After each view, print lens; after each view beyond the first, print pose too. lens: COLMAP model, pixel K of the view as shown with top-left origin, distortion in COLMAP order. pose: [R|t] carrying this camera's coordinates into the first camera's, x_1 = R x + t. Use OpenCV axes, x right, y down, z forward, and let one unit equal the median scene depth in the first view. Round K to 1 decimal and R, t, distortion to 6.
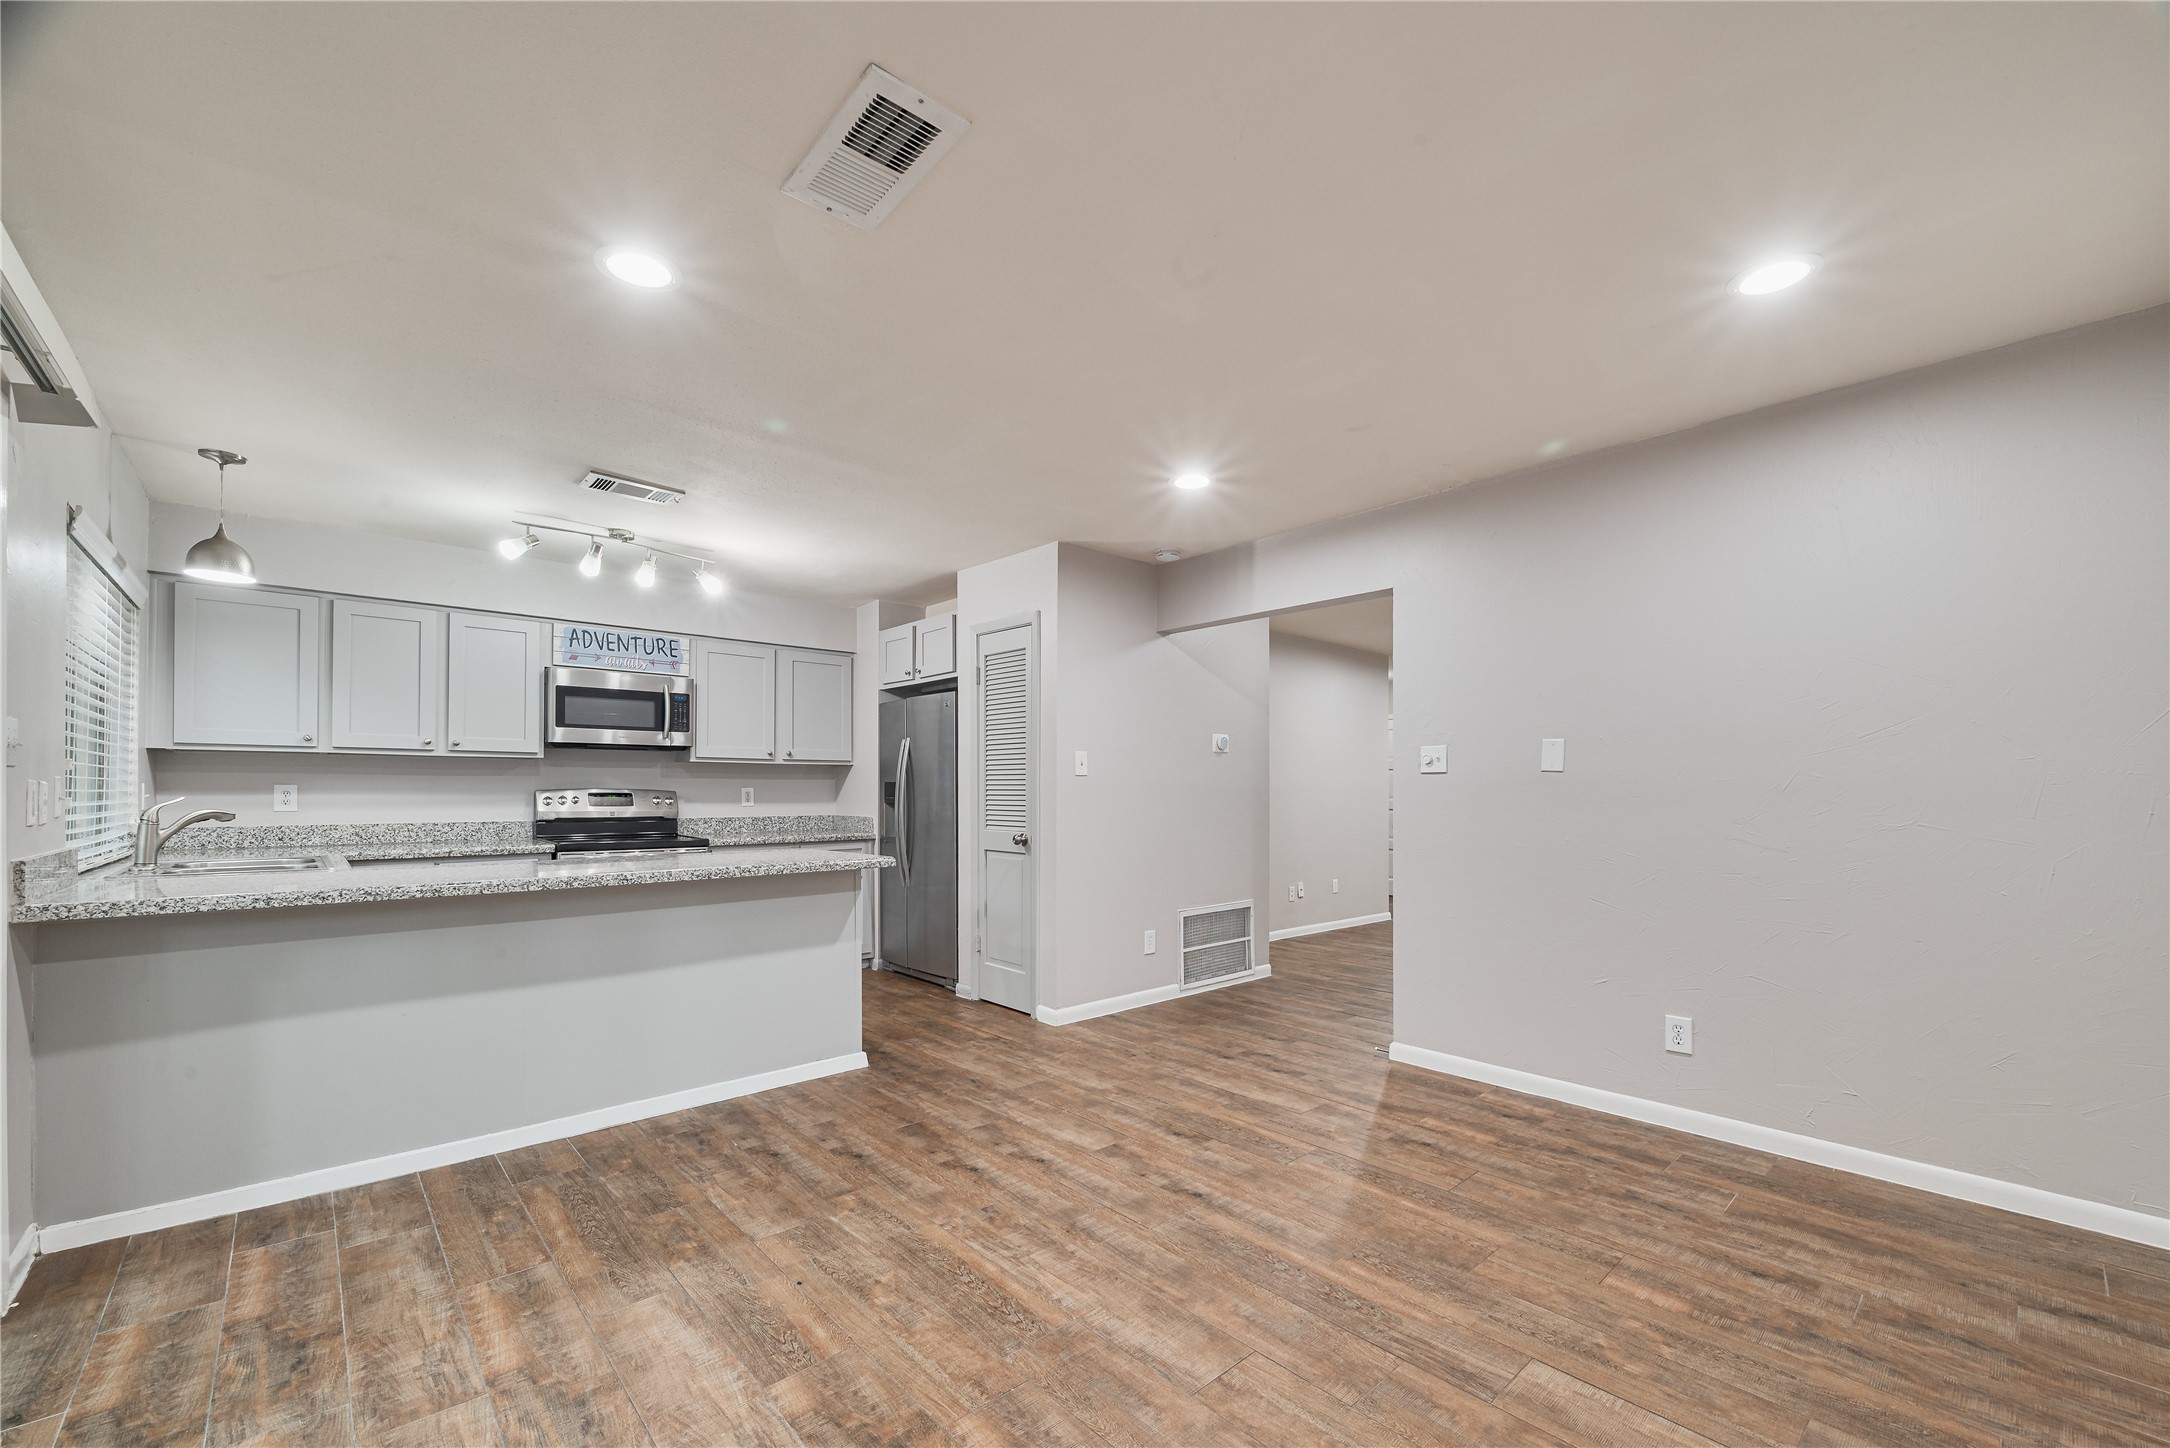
lens RADIAL K [[865.4, 0, 1083.6], [0, 865.4, 792.2], [0, 0, 1]] dist [-0.009786, -0.000021]
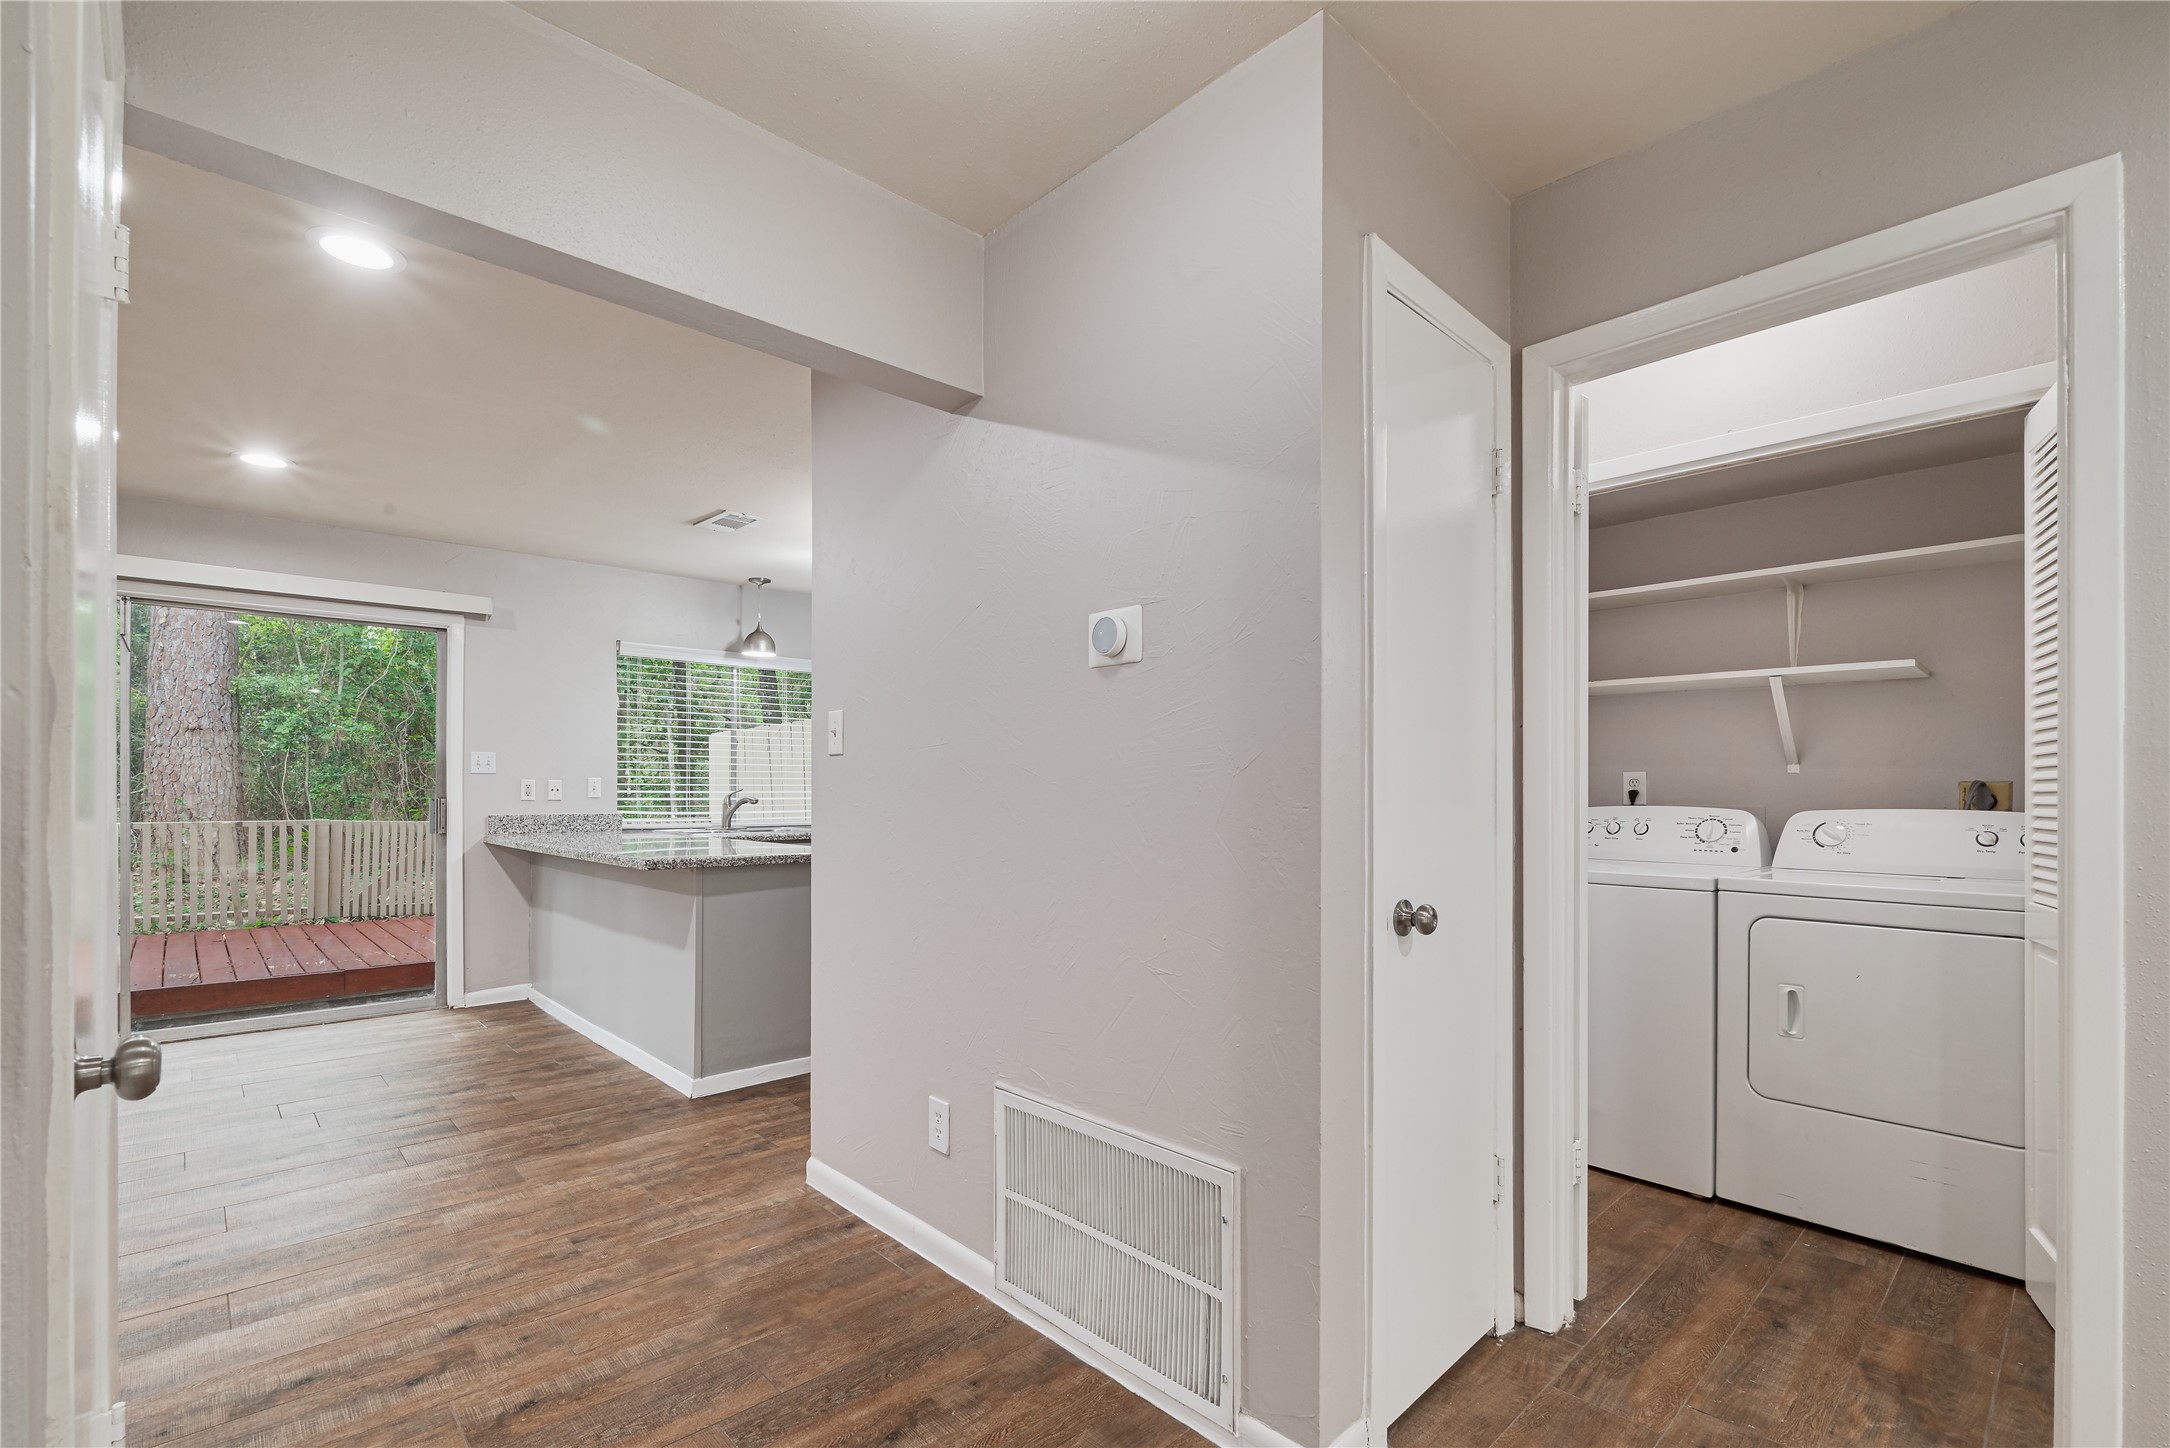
lens RADIAL K [[944.4, 0, 1102.7], [0, 944.4, 786.6], [0, 0, 1]] dist [-0.017080, -0.000193]
pose [[0.050962, -0.001250, -0.998700, 0.677038], [-0.002214, 0.999997, -0.001364, 0.001435], [0.998698, 0.002280, 0.050959, 1.277634]]
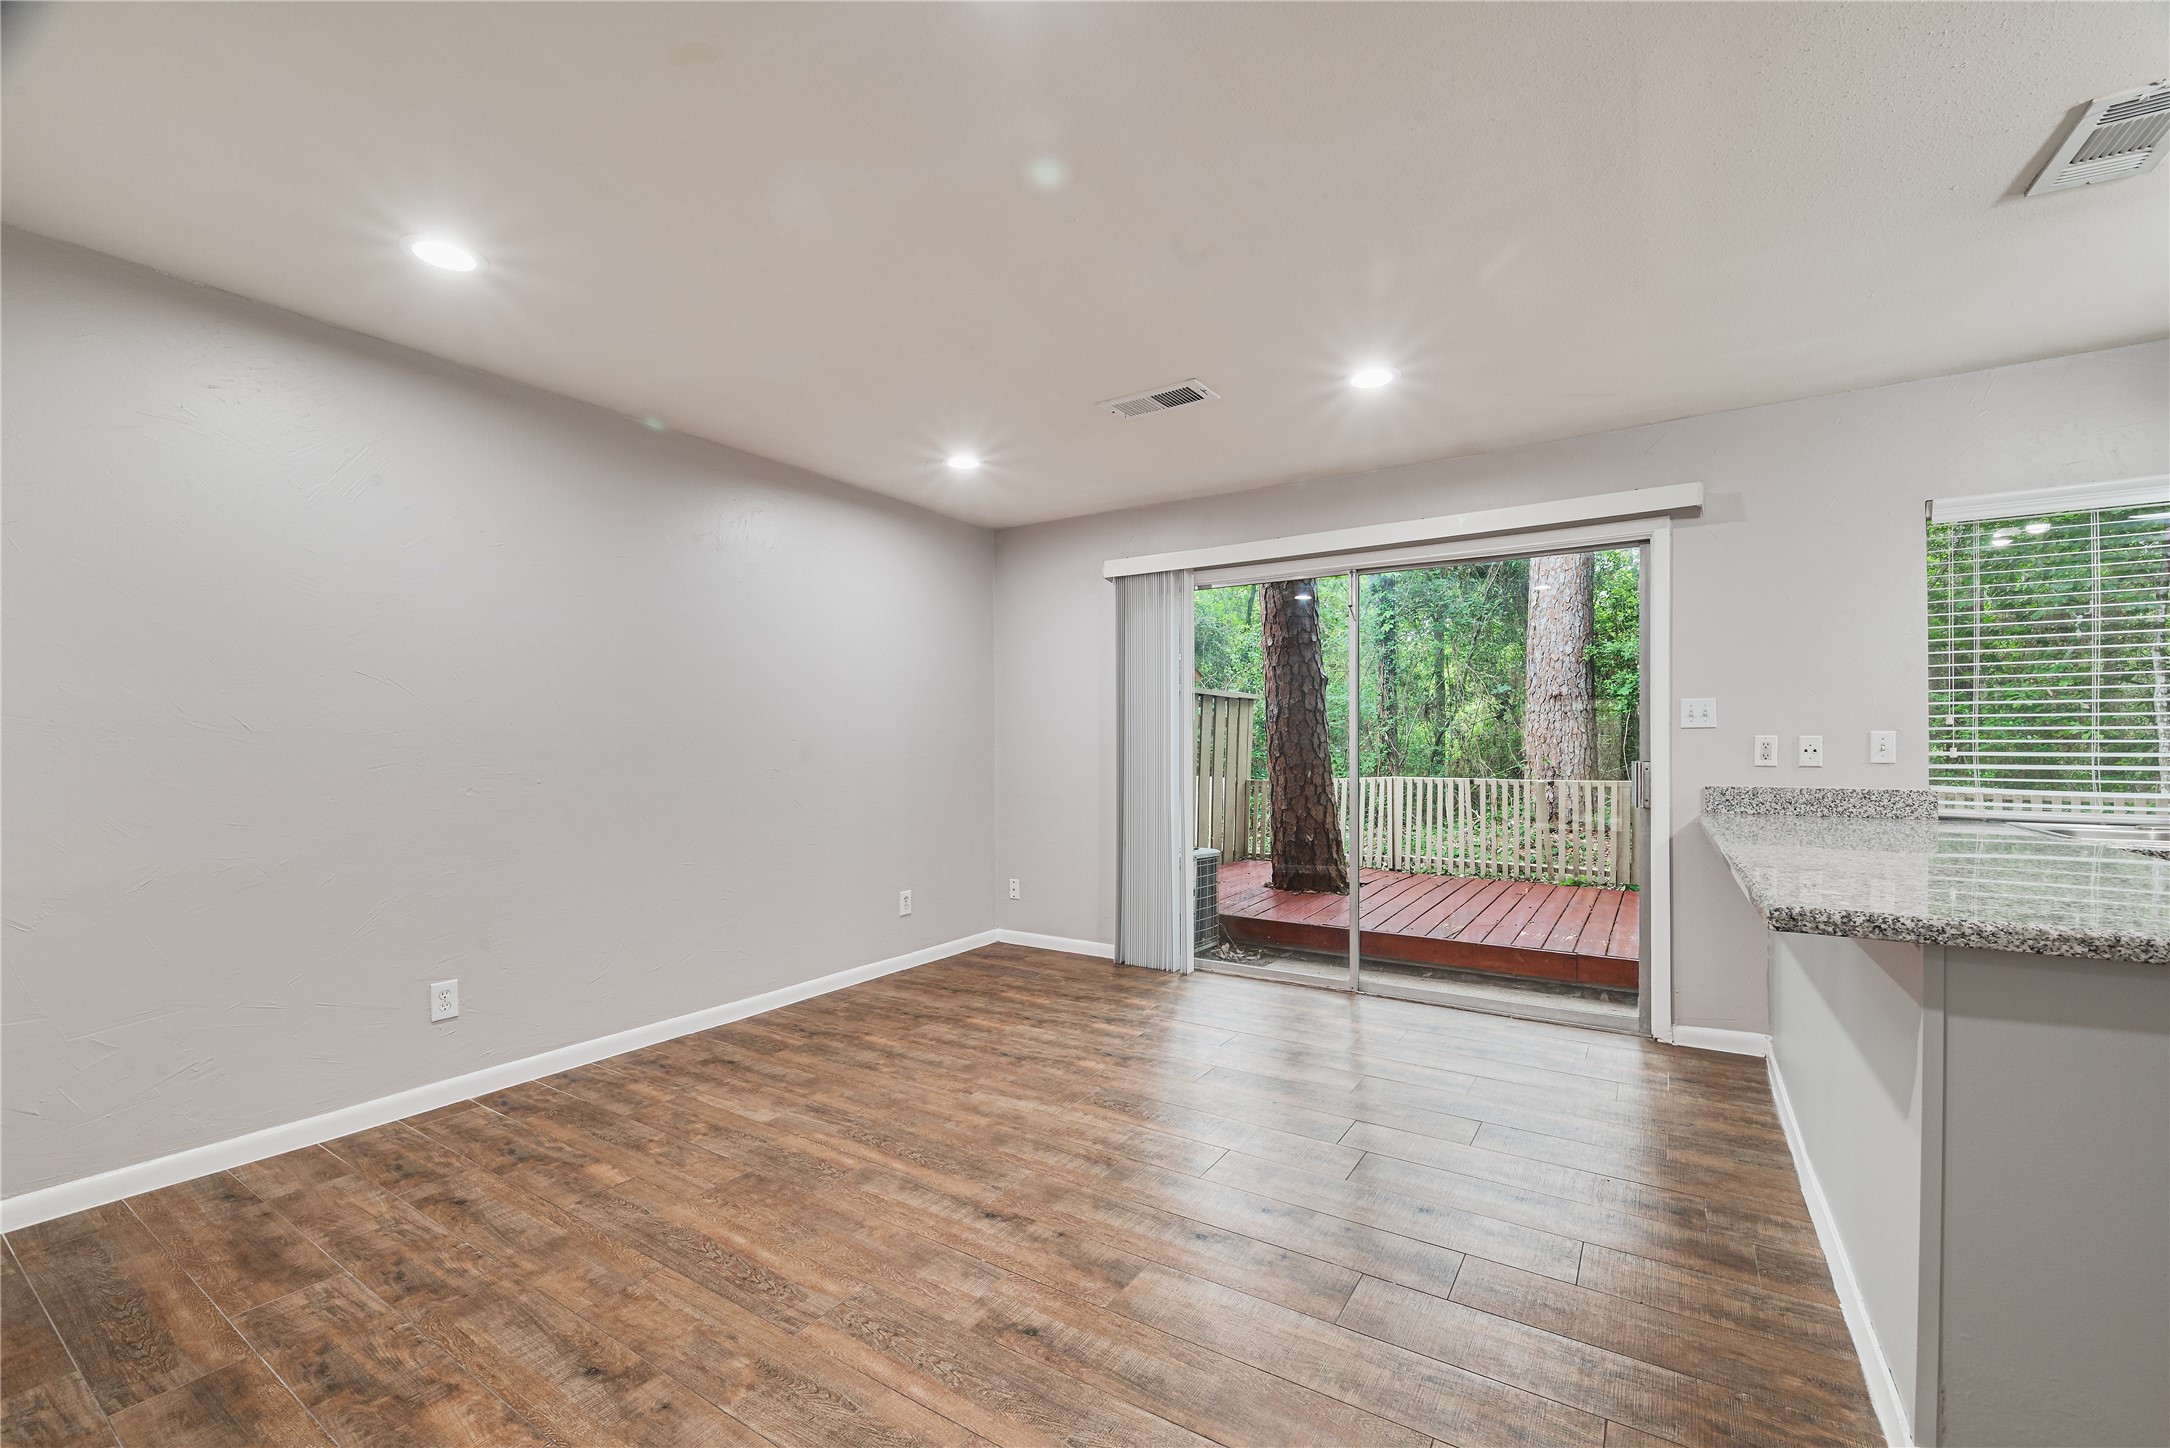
lens RADIAL K [[896.4, 0, 1101.7], [0, 896.4, 746.3], [0, 0, 1]] dist [-0.009256, -0.000075]
pose [[-0.960982, 0.003036, -0.276595, 0.169636], [0.003487, 0.999993, -0.001139, 0.000567], [0.276589, -0.002059, -0.960986, 1.184303]]
